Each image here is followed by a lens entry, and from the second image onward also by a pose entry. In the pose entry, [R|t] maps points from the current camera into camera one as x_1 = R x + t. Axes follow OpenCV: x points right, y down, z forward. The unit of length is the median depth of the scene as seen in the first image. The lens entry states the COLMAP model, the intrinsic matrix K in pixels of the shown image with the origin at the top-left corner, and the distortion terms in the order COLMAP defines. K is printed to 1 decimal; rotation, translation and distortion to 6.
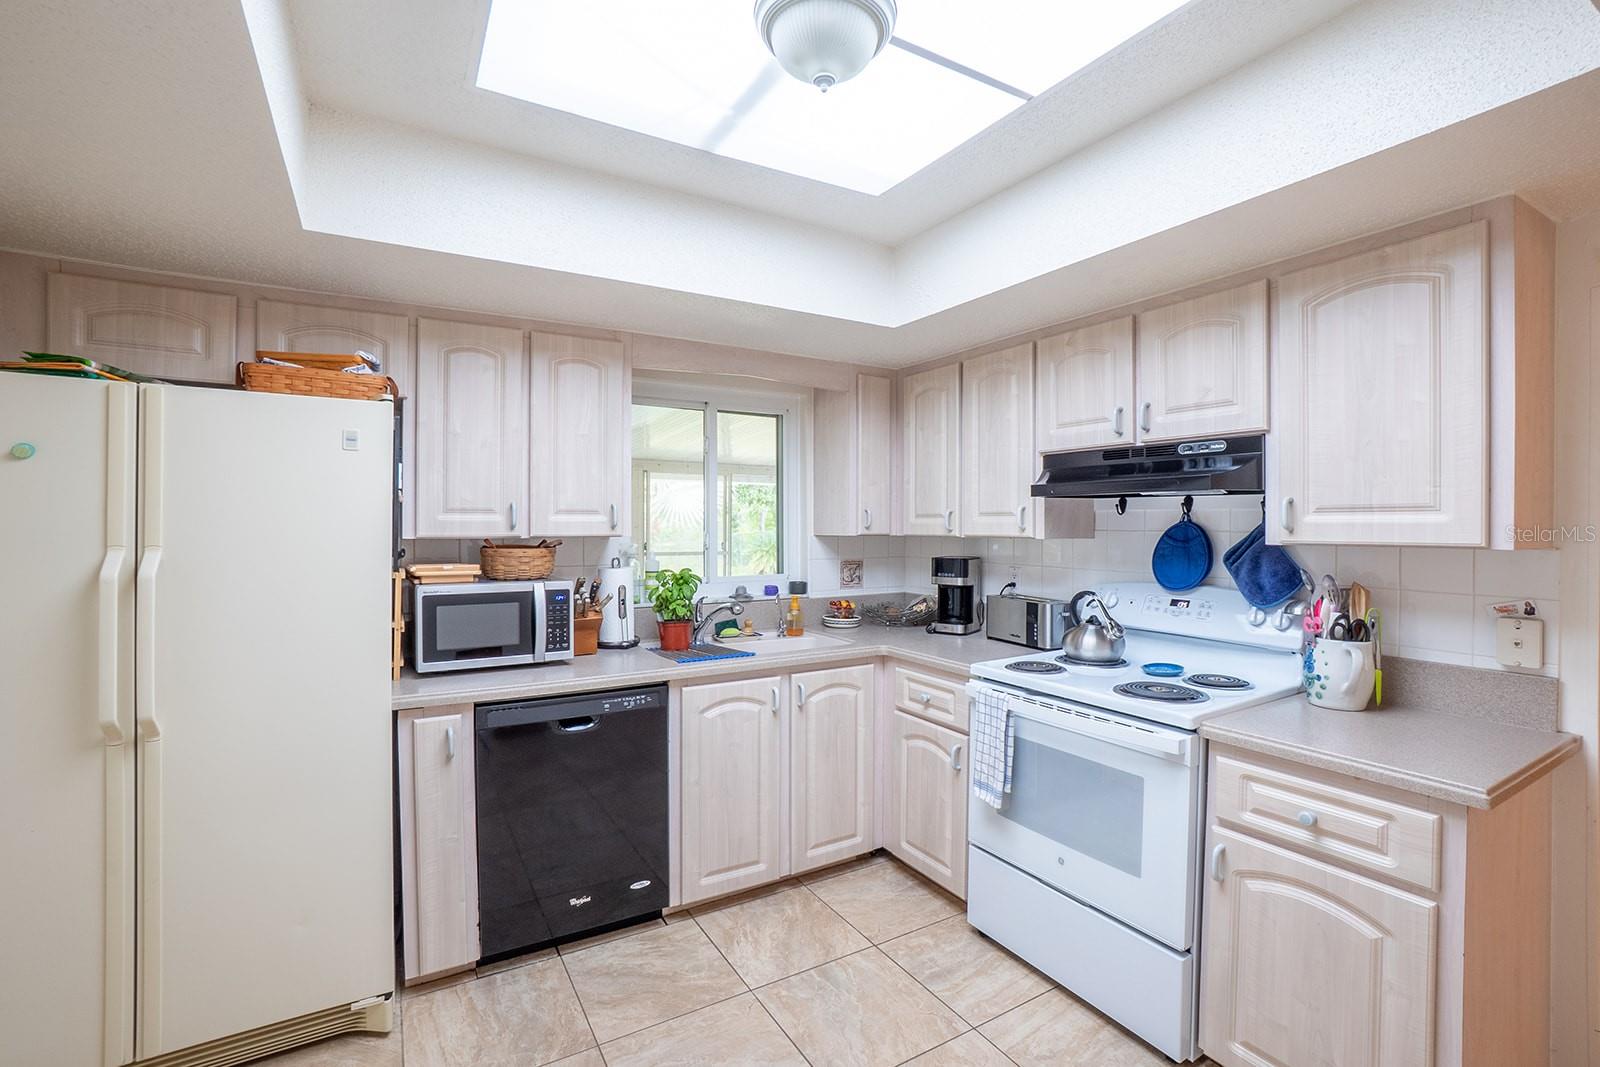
lens RADIAL K [[715.3, 0, 797.0], [0, 715.3, 530.1], [0, 0, 1]] dist [-0.055254, 0.017059]
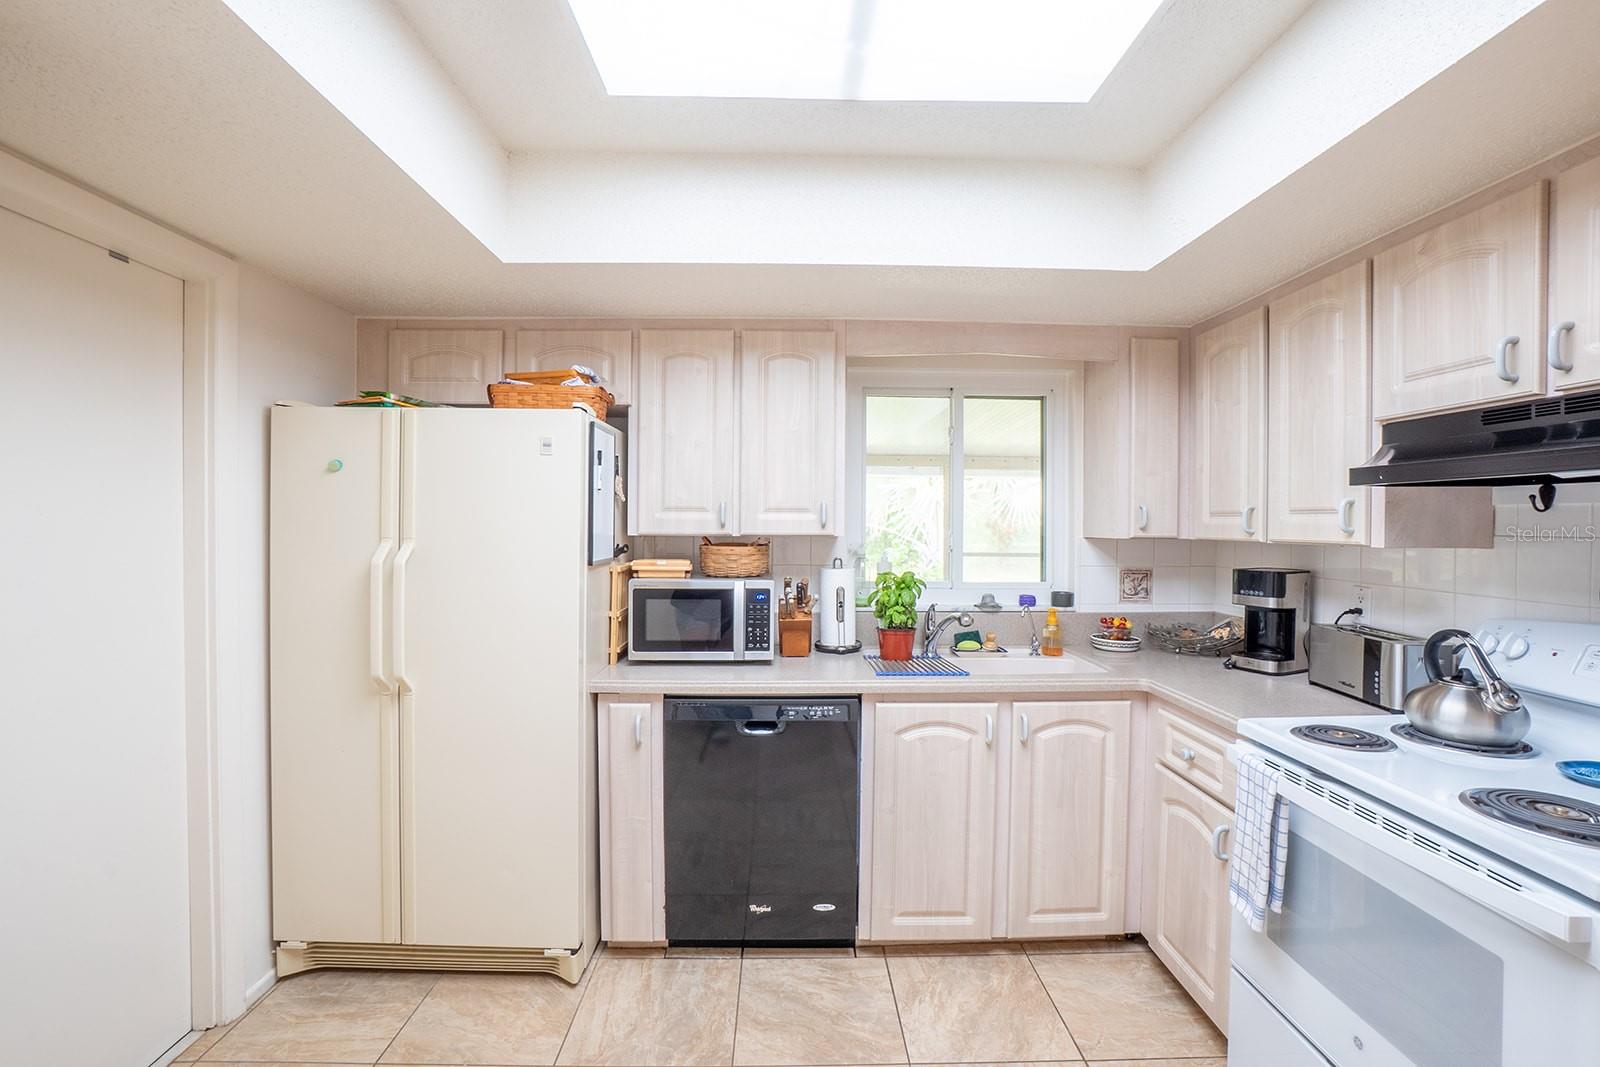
lens RADIAL K [[715.3, 0, 796.8], [0, 715.3, 531.2], [0, 0, 1]] dist [-0.055254, 0.017059]
pose [[0.871095, 0.010274, -0.491007, 0.199159], [-0.008996, 0.999947, 0.004964, -0.001657], [0.491032, 0.000093, 0.871141, 0.162191]]
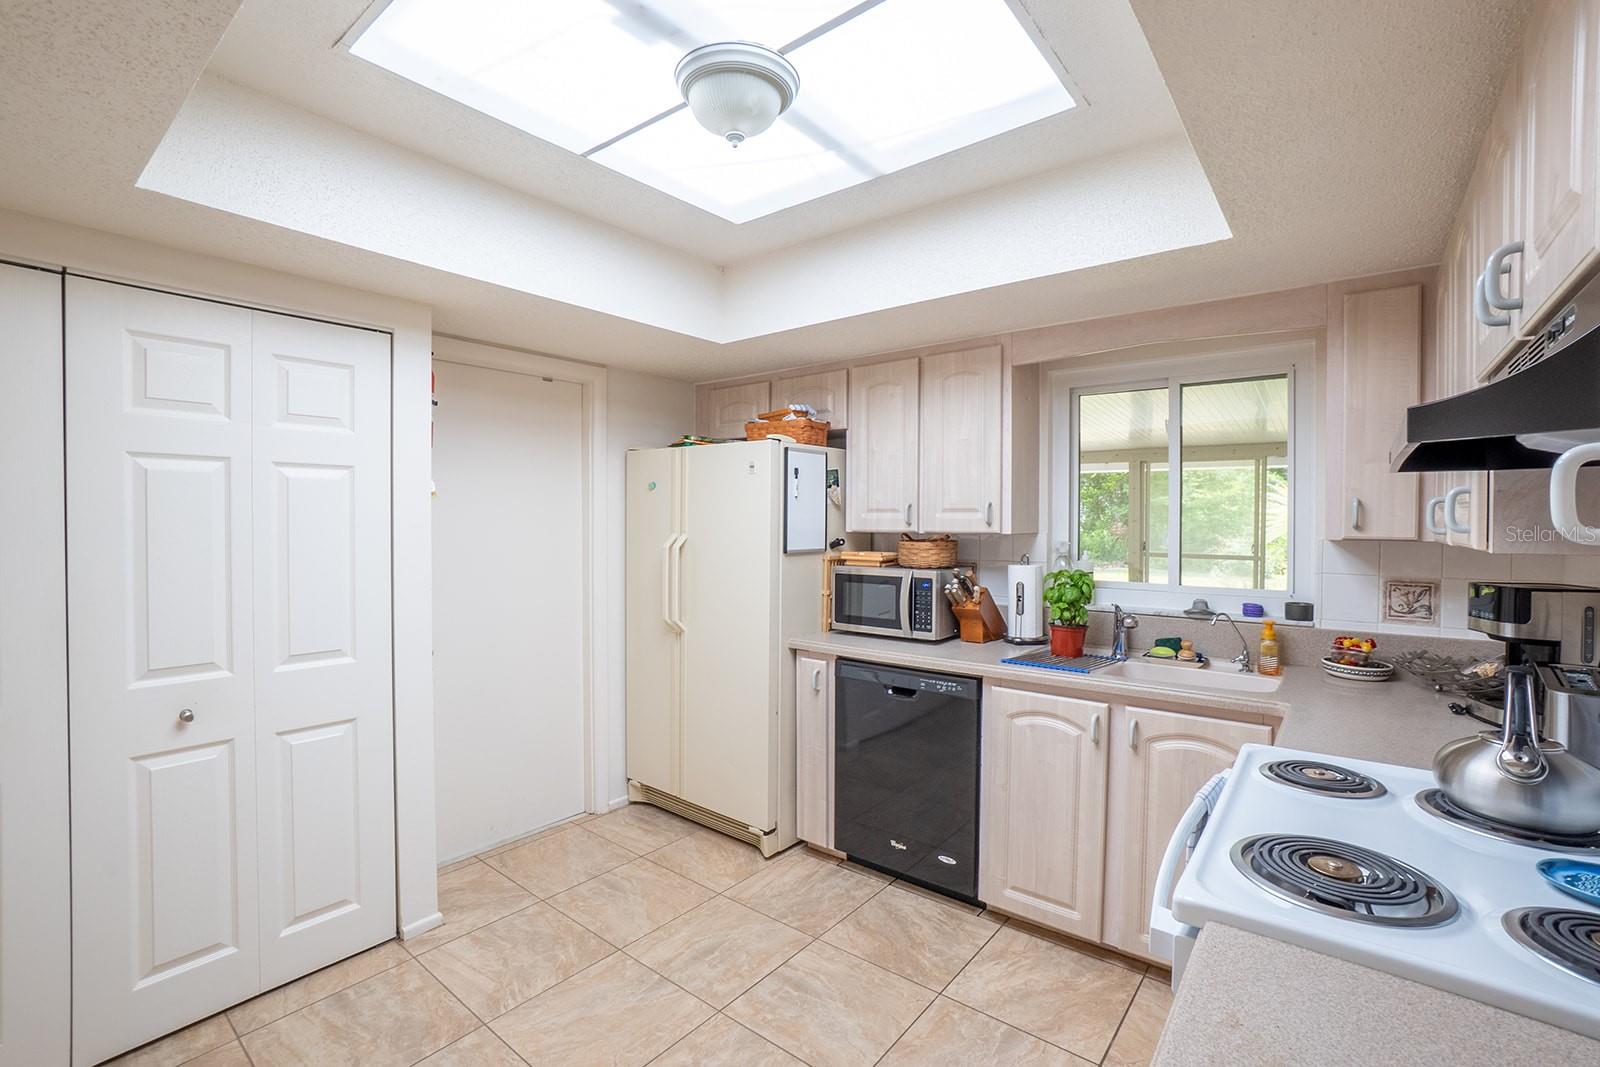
lens RADIAL K [[715.3, 0, 794.5], [0, 715.3, 530.1], [0, 0, 1]] dist [-0.055254, 0.017059]
pose [[0.348812, 0.011484, -0.937122, 0.682601], [-0.011438, 0.999903, 0.007996, -0.000914], [0.937123, 0.007930, 0.348909, 0.402919]]
